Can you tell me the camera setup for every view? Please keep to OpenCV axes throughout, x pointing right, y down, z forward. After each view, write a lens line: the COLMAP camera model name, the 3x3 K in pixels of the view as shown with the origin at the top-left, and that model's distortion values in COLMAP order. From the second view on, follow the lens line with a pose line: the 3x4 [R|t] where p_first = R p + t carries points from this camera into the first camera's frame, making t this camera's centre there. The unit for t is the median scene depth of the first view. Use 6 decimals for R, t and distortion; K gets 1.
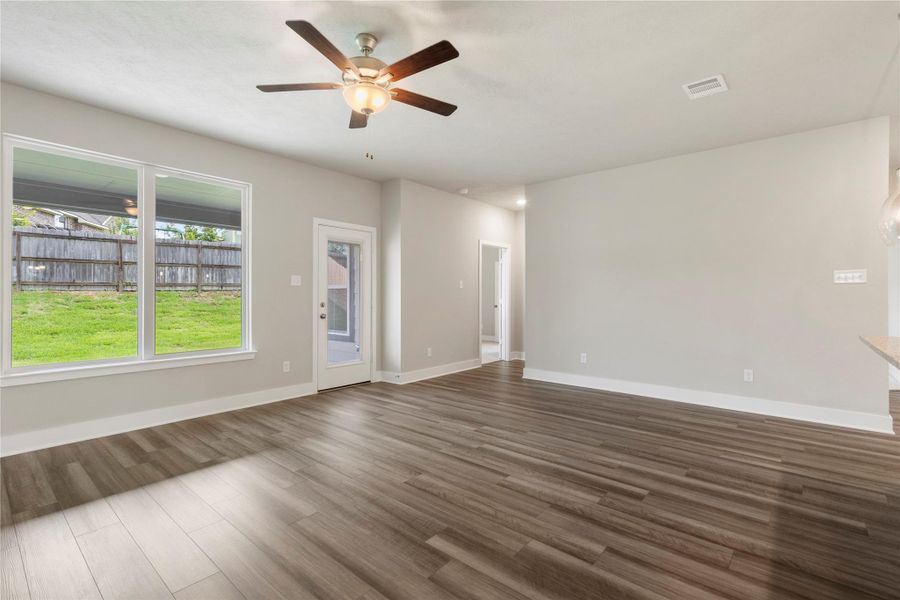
lens RADIAL K [[408.7, 0, 455.6], [0, 408.7, 300.1], [0, 0, 1]] dist [0.010178, -0.002635]
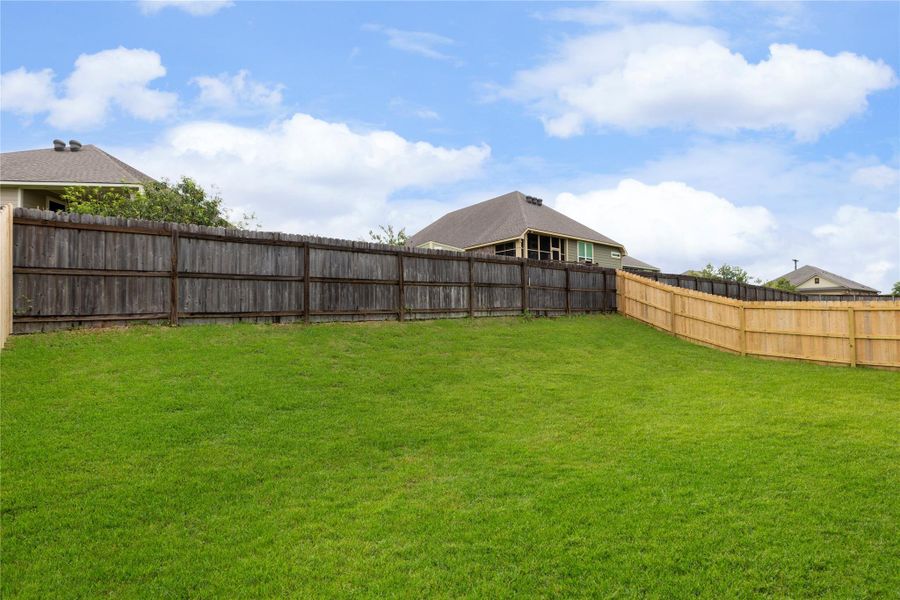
lens RADIAL K [[408.7, 0, 468.3], [0, 408.7, 303.6], [0, 0, 1]] dist [0.010178, -0.002635]
pose [[0.982840, -0.027642, -0.182378, -2.016751], [0.019666, 0.998775, -0.045397, -0.060746], [0.183409, 0.041031, 0.982180, 1.070151]]
